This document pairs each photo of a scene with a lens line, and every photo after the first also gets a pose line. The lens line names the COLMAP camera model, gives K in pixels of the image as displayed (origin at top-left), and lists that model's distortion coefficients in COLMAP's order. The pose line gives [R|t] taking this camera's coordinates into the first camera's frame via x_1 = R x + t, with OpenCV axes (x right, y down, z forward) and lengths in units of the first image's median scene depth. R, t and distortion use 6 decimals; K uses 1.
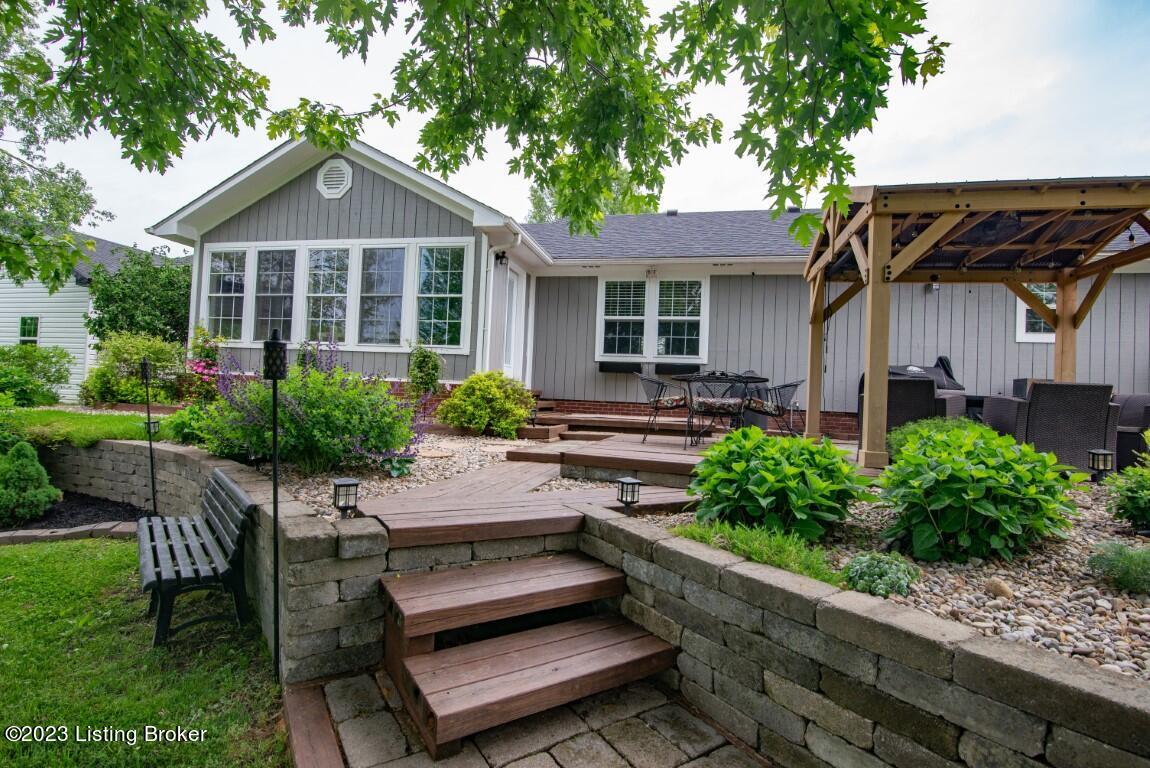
lens RADIAL K [[562.8, 0, 575.0], [0, 562.8, 384.6], [0, 0, 1]] dist [0.000612, 0.000072]
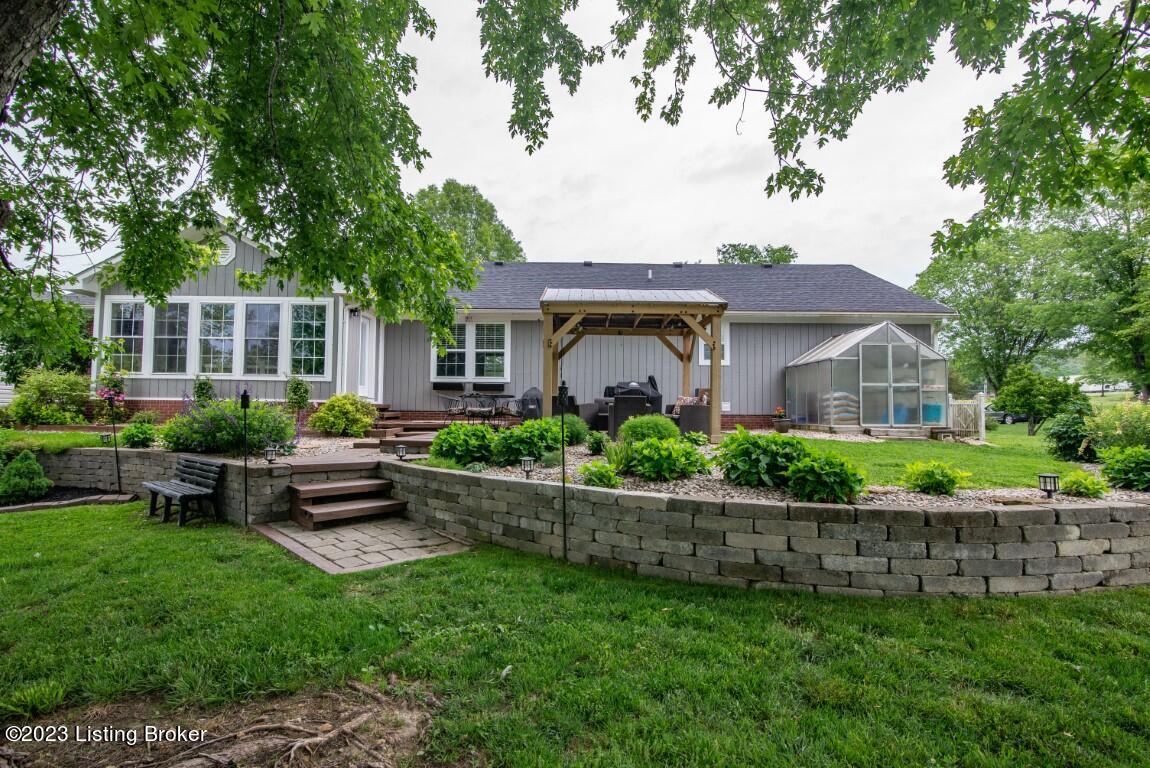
lens RADIAL K [[562.8, 0, 575.0], [0, 562.8, 383.9], [0, 0, 1]] dist [0.000612, 0.000072]
pose [[0.977906, -0.023059, 0.207771, 0.118509], [0.025910, 0.999604, -0.011010, -0.015181], [-0.207434, 0.016150, 0.978116, -0.518015]]
